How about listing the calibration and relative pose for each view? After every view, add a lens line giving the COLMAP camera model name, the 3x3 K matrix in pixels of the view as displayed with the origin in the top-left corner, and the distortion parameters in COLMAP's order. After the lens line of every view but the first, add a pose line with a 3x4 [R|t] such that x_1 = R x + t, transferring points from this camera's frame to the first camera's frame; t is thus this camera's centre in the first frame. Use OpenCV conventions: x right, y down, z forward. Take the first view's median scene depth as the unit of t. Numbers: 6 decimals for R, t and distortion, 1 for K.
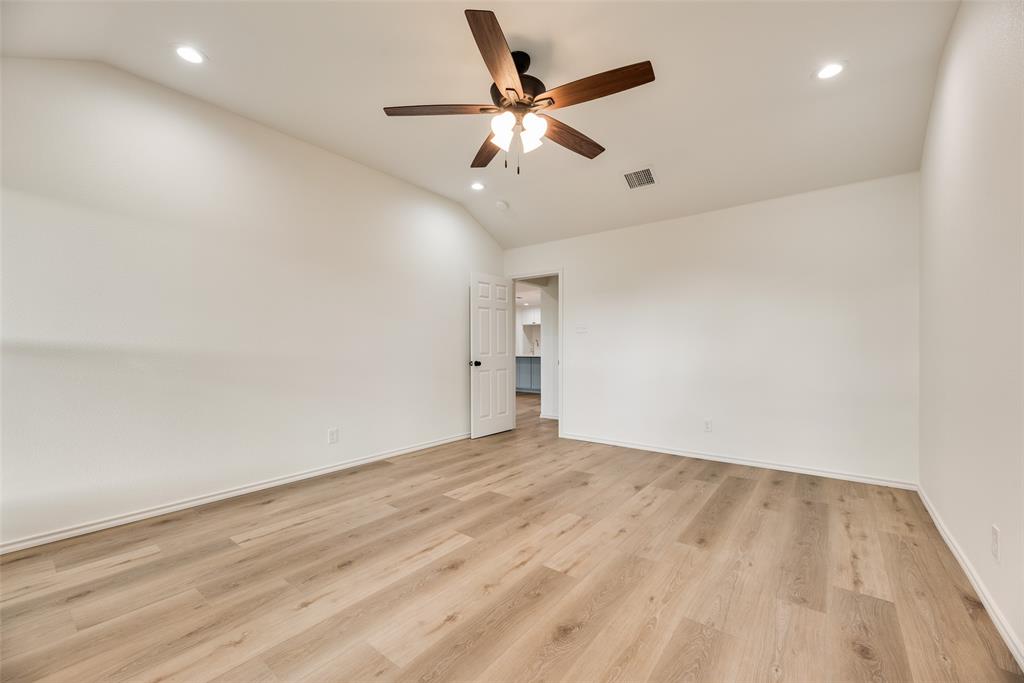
lens RADIAL K [[411.2, 0, 512.8], [0, 411.2, 348.5], [0, 0, 1]] dist [0.002087, 0.000137]
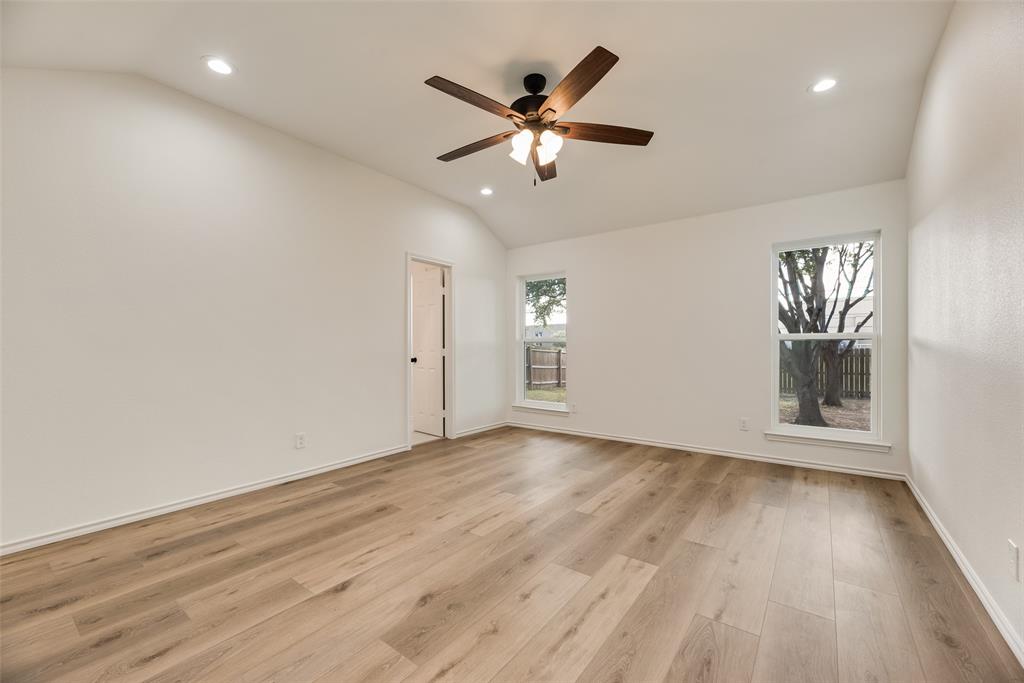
lens RADIAL K [[411.2, 0, 512.8], [0, 411.2, 348.5], [0, 0, 1]] dist [0.002087, 0.000137]
pose [[-0.999778, 0.004432, -0.020580, 0.103029], [0.004281, 0.999964, 0.007364, -0.003293], [0.020612, 0.007274, -0.999761, 2.216799]]
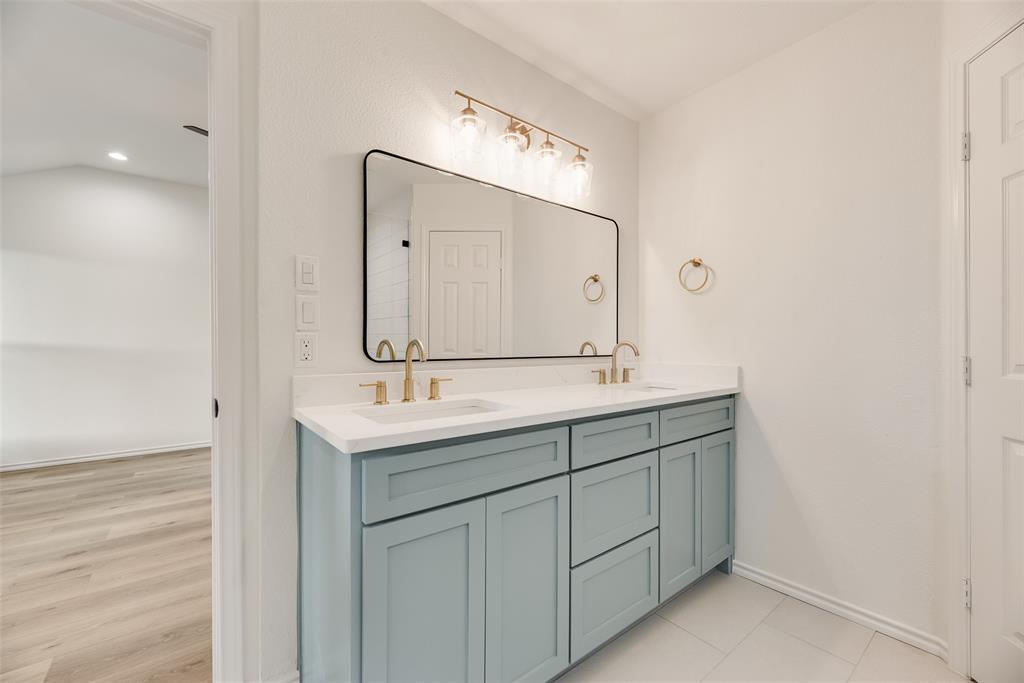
lens RADIAL K [[411.2, 0, 512.8], [0, 411.2, 348.5], [0, 0, 1]] dist [0.002087, 0.000137]
pose [[0.968029, 0.000309, -0.250836, 1.067635], [-0.000785, 0.999998, -0.001799, 0.005865], [0.250835, 0.001939, 0.968028, -0.122188]]
